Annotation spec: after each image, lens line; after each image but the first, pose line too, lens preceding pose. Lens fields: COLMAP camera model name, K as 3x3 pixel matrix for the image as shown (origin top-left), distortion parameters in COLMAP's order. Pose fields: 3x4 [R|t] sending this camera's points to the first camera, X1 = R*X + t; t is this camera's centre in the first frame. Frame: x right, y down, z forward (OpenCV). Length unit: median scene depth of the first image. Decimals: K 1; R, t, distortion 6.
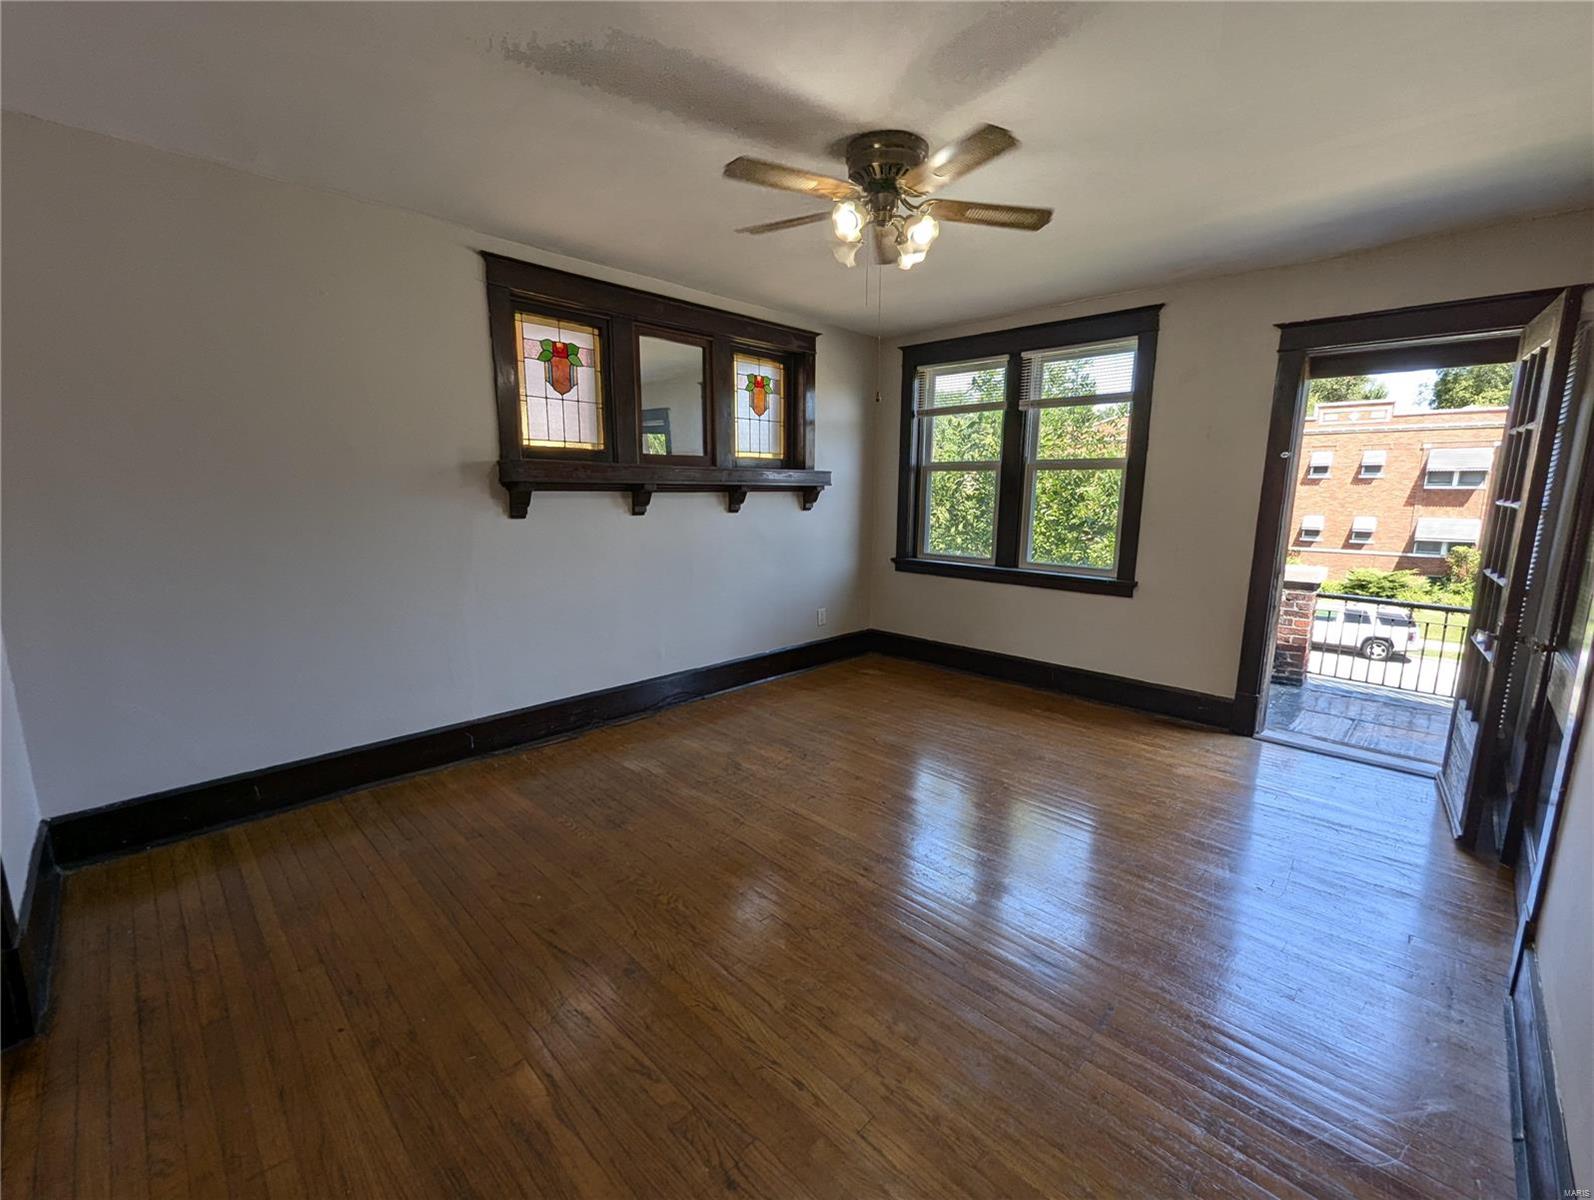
lens RADIAL K [[660.9, 0, 804.3], [0, 660.9, 599.6], [0, 0, 1]] dist [0.002401, 0.000494]
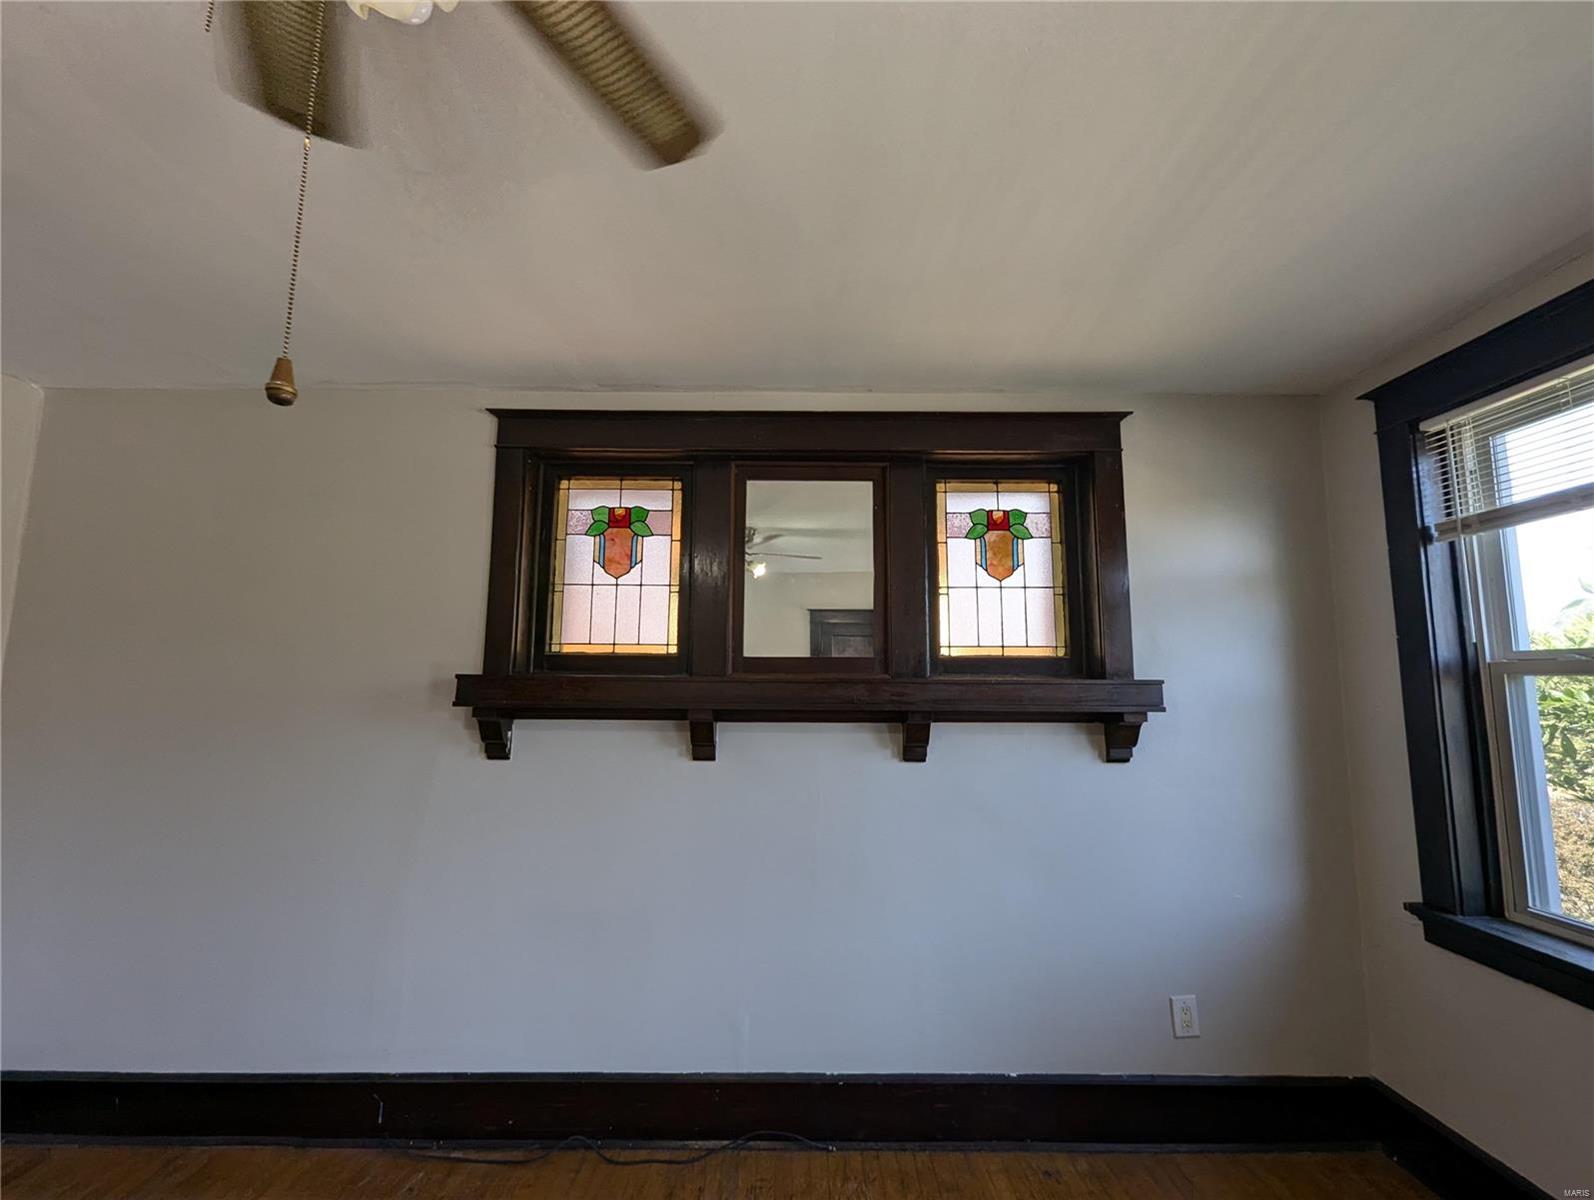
lens RADIAL K [[660.9, 0, 795.2], [0, 660.9, 601.5], [0, 0, 1]] dist [0.002401, 0.000494]
pose [[0.700500, -0.085118, -0.708558, 0.196424], [-0.119023, 0.965022, -0.233596, -0.114396], [0.703657, 0.247969, 0.665867, 0.526617]]
